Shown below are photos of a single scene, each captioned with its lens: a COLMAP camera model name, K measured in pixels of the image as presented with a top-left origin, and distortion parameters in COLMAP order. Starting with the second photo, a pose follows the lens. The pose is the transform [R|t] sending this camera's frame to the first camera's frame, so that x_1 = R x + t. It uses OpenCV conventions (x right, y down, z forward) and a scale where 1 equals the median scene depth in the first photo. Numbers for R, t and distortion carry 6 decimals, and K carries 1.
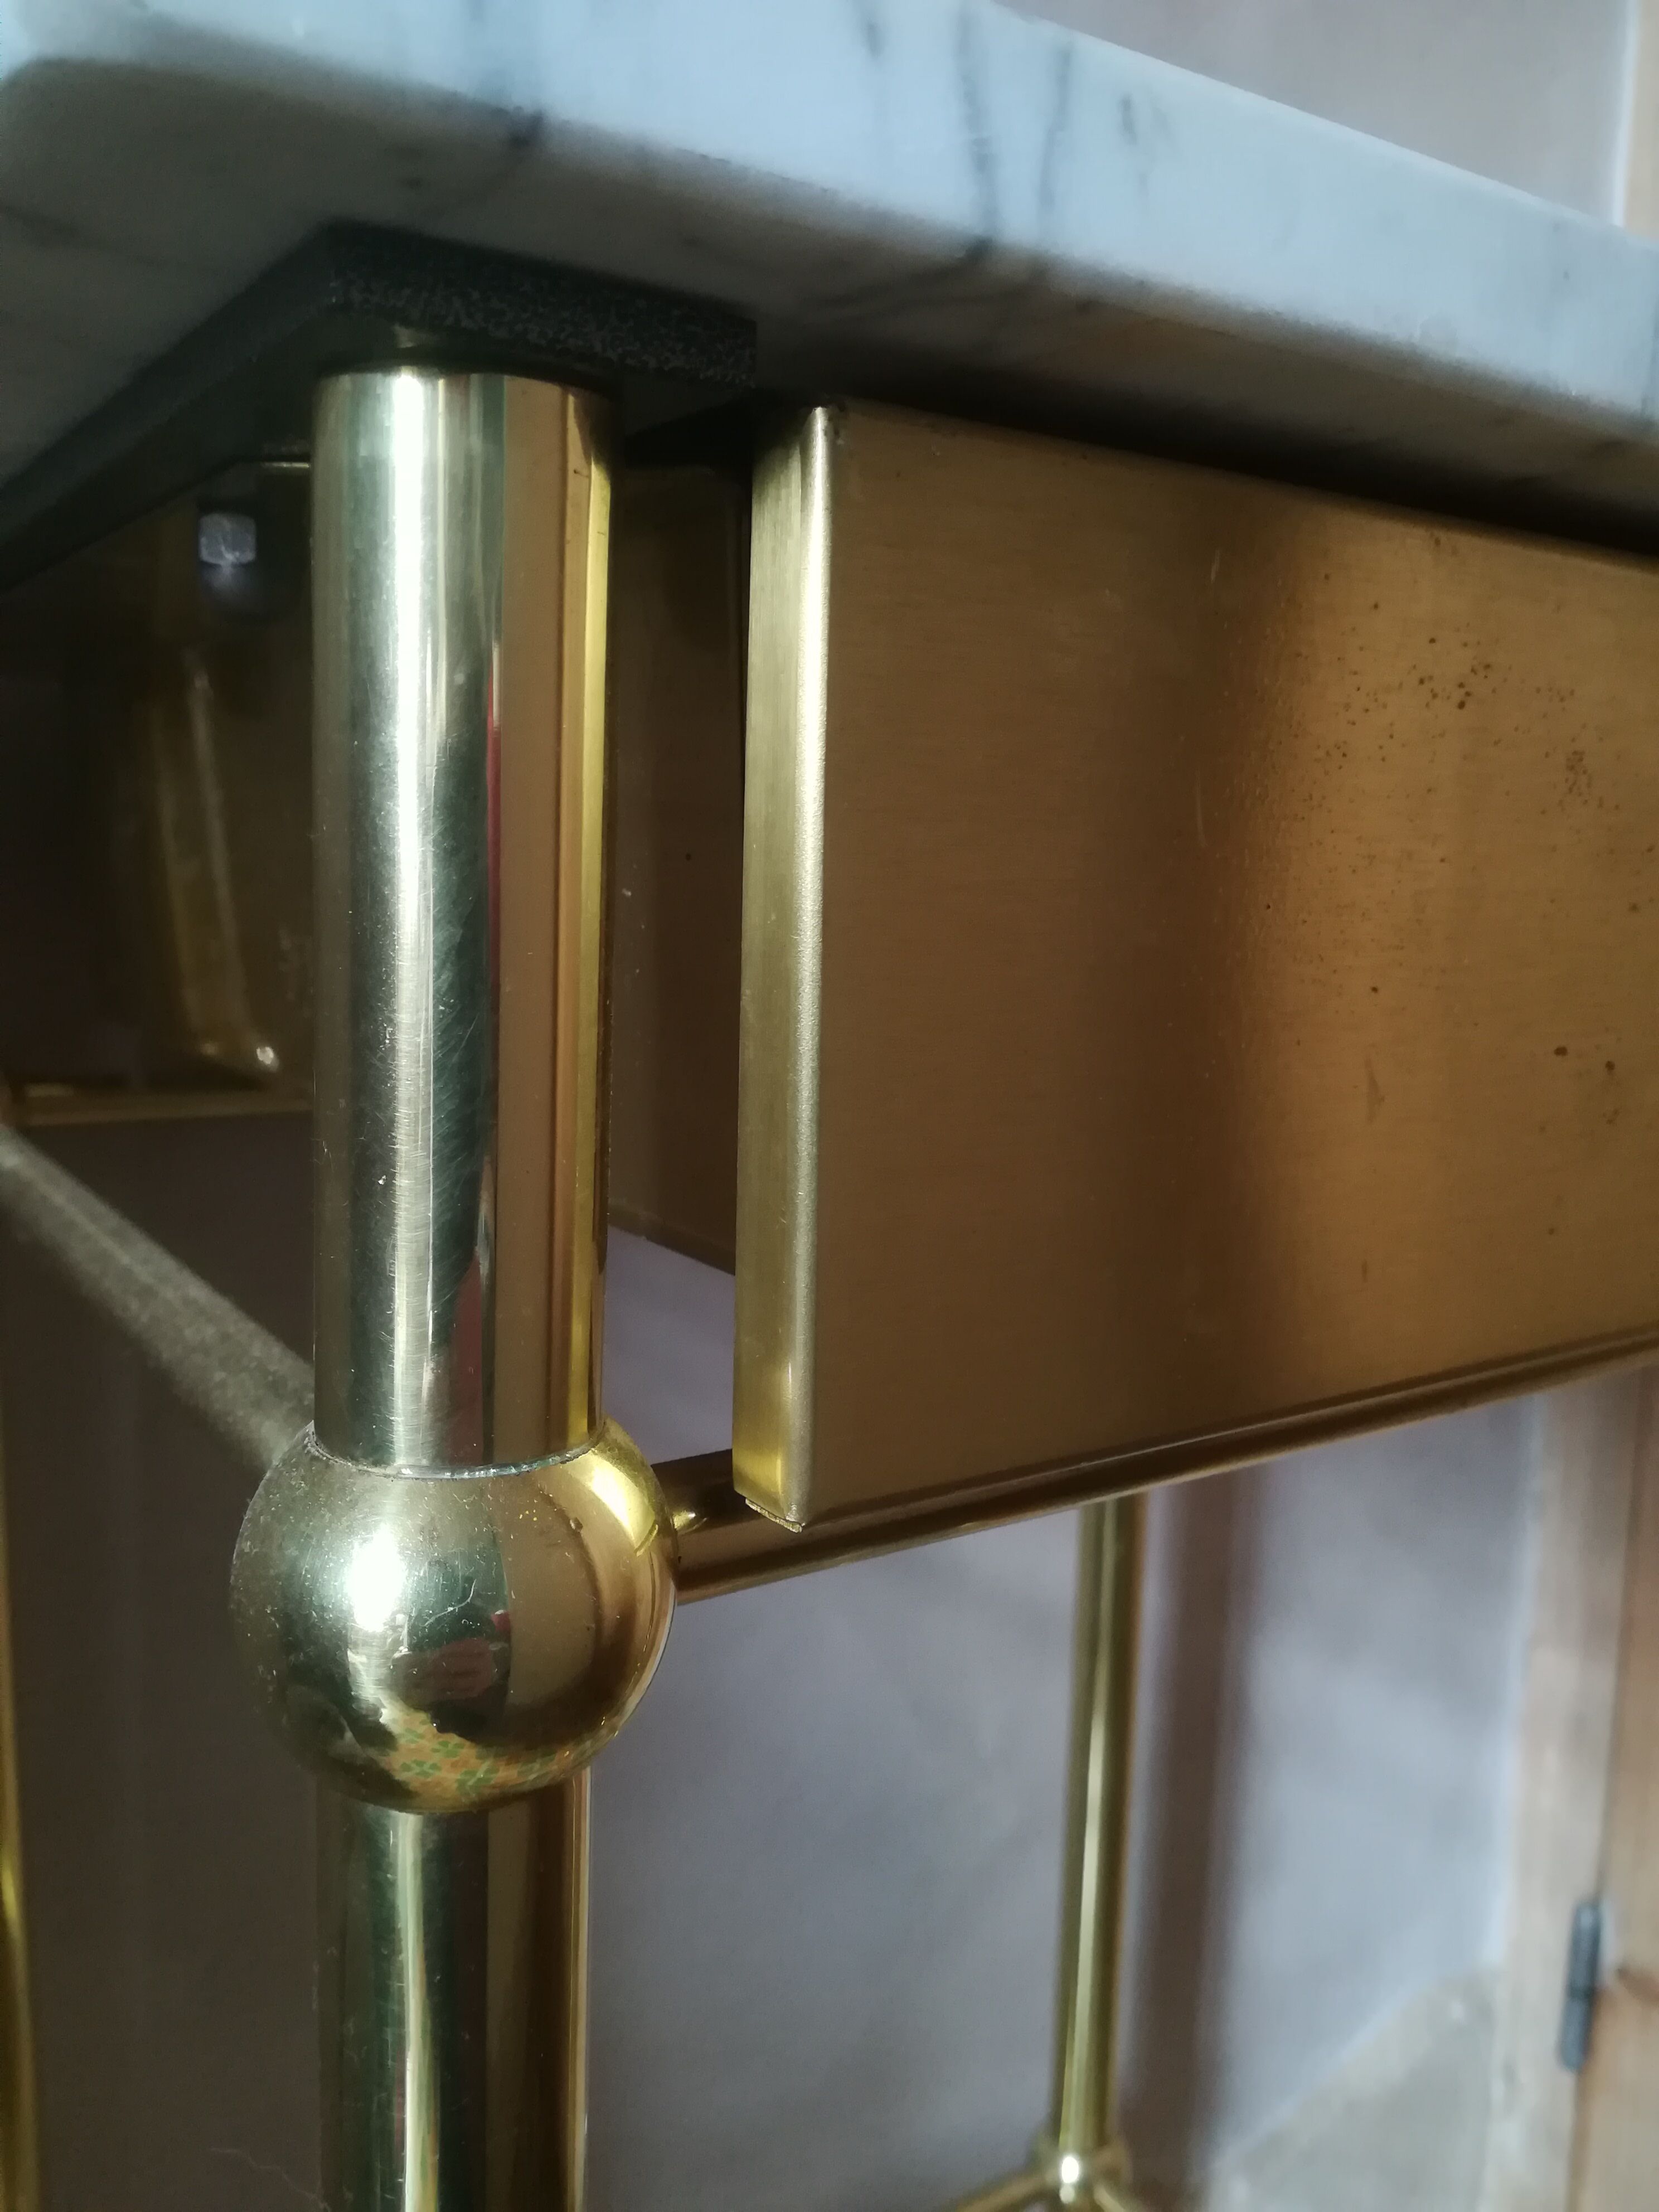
lens RADIAL K [[1752.0, 0, 807.6], [0, 1752.0, 1038.7], [0, 0, 1]] dist [0.005120, -0.040126]
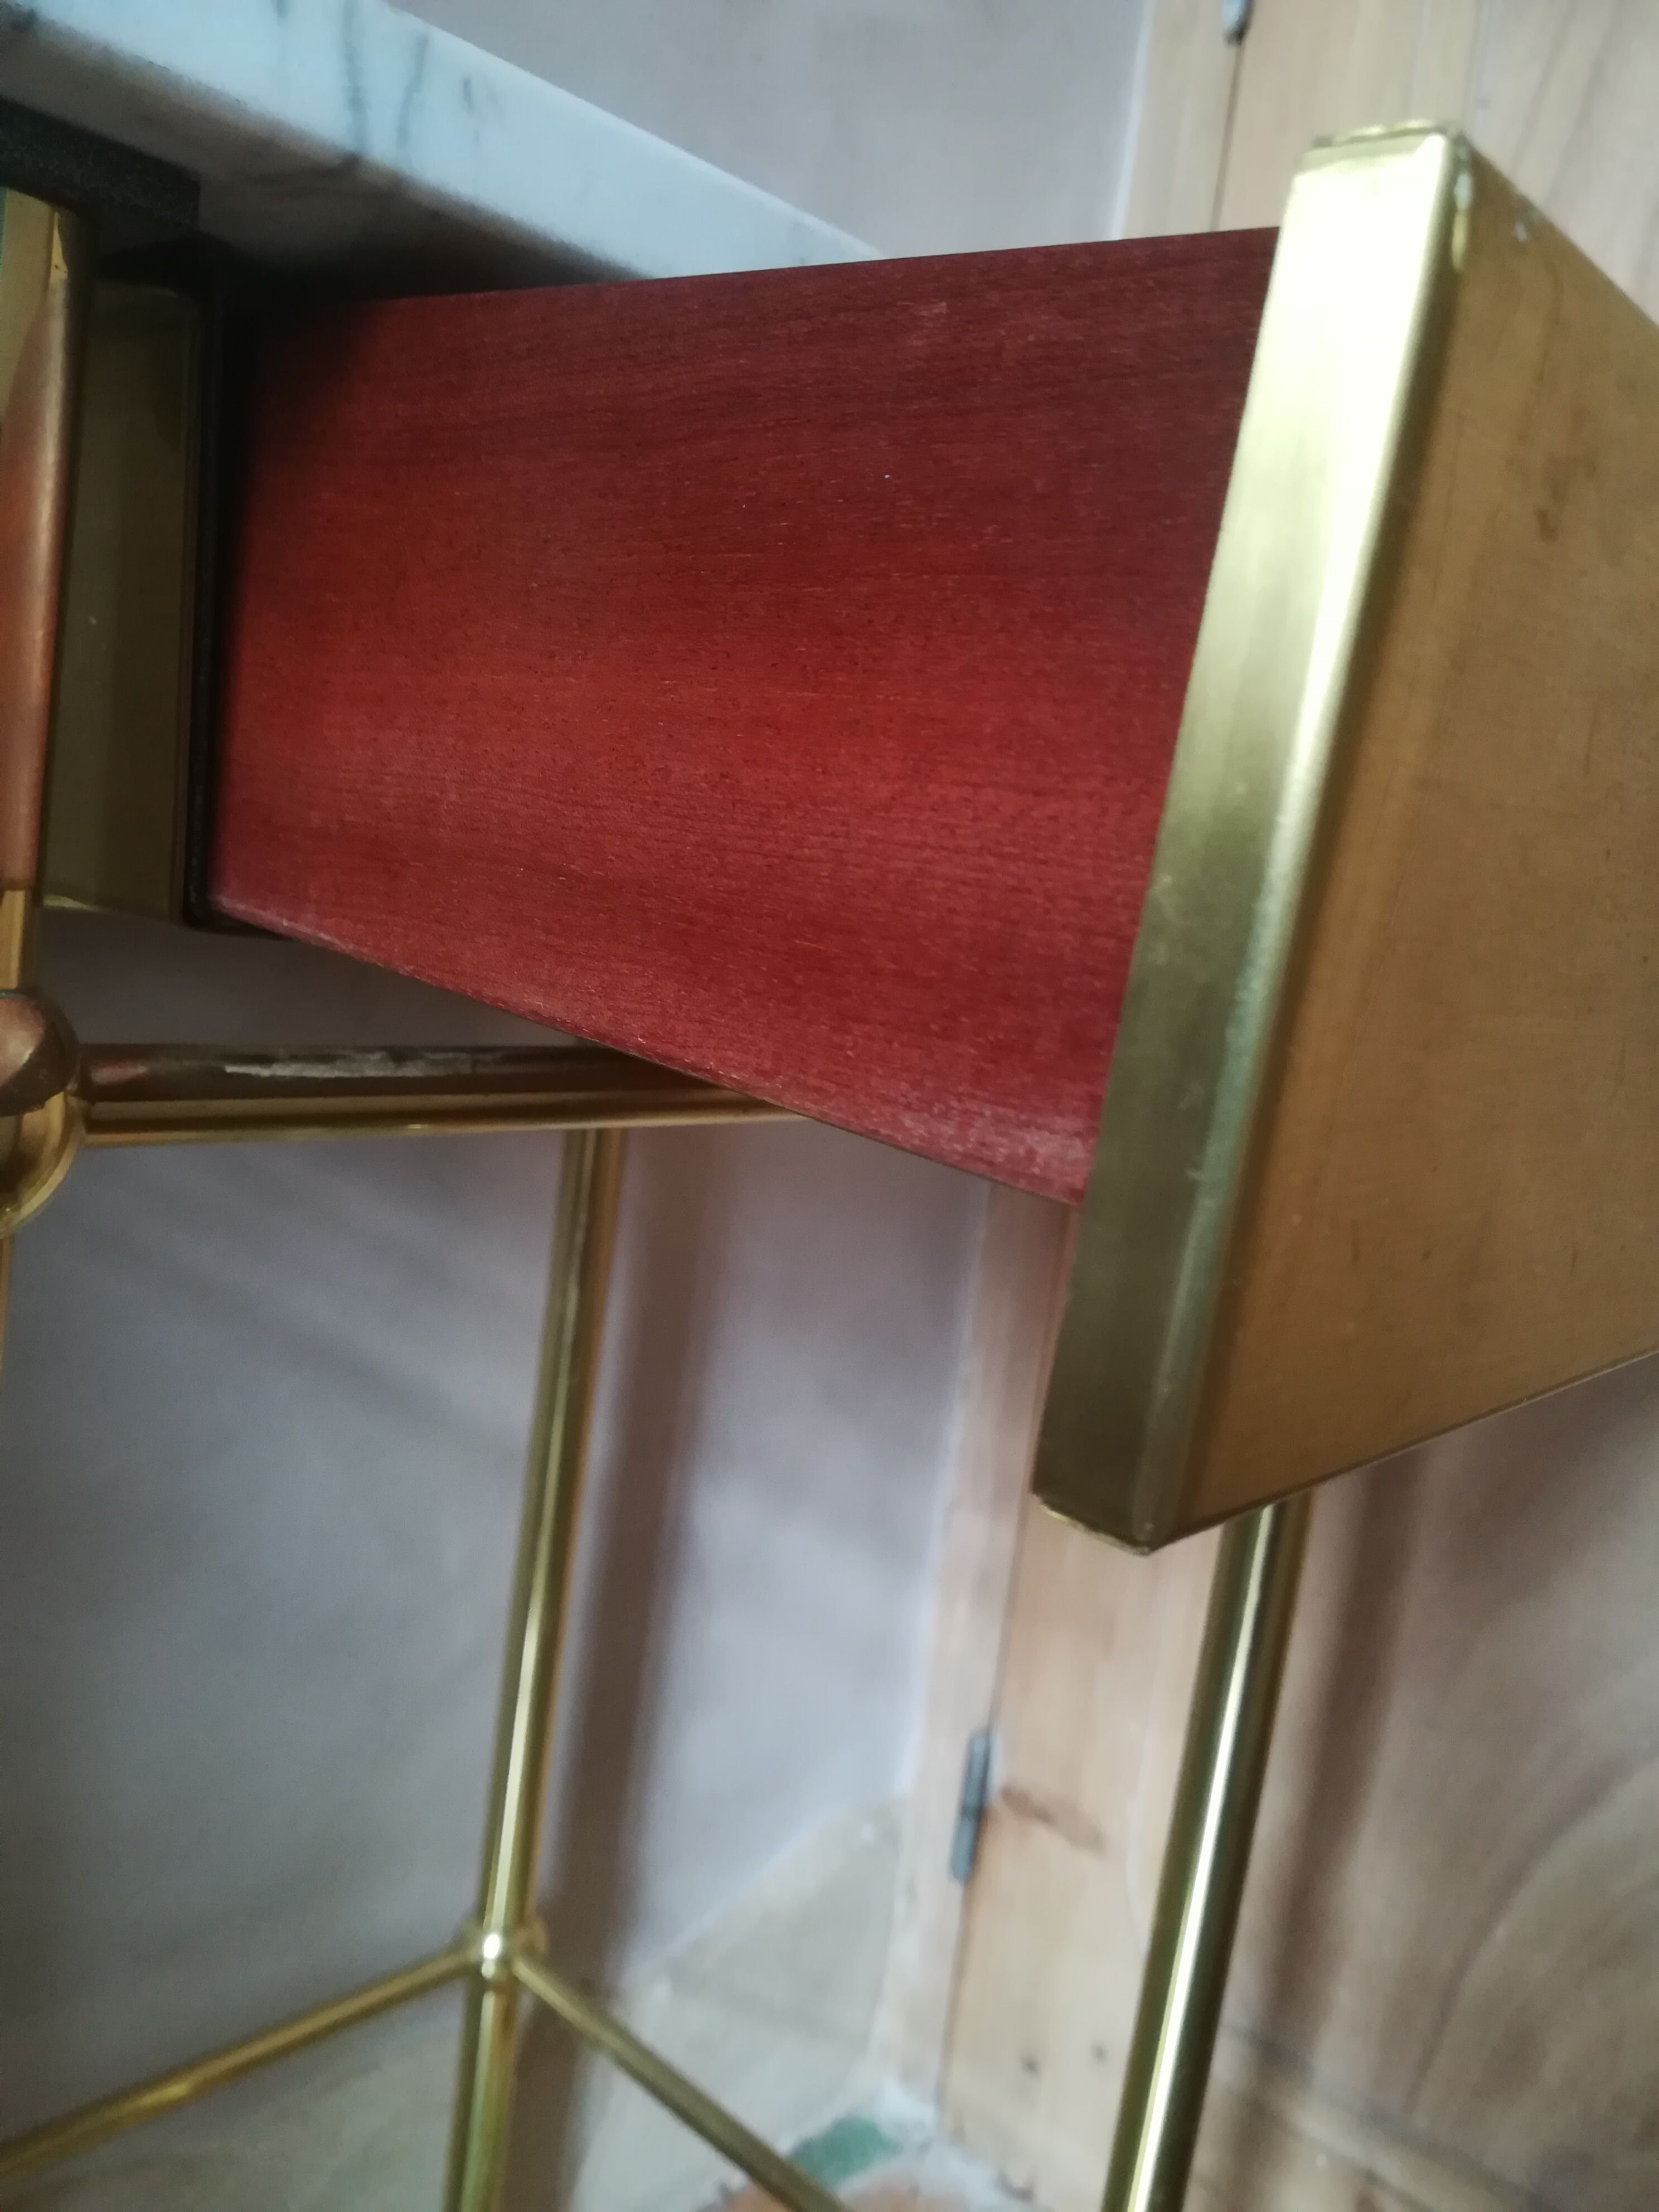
lens RADIAL K [[1752.0, 0, 845.6], [0, 1752.0, 1023.4], [0, 0, 1]] dist [0.005120, -0.040126]
pose [[0.962107, 0.071704, 0.263074, 0.033075], [-0.074437, 0.997226, 0.000421, 0.050182], [-0.262314, -0.019987, 0.964776, -0.112502]]
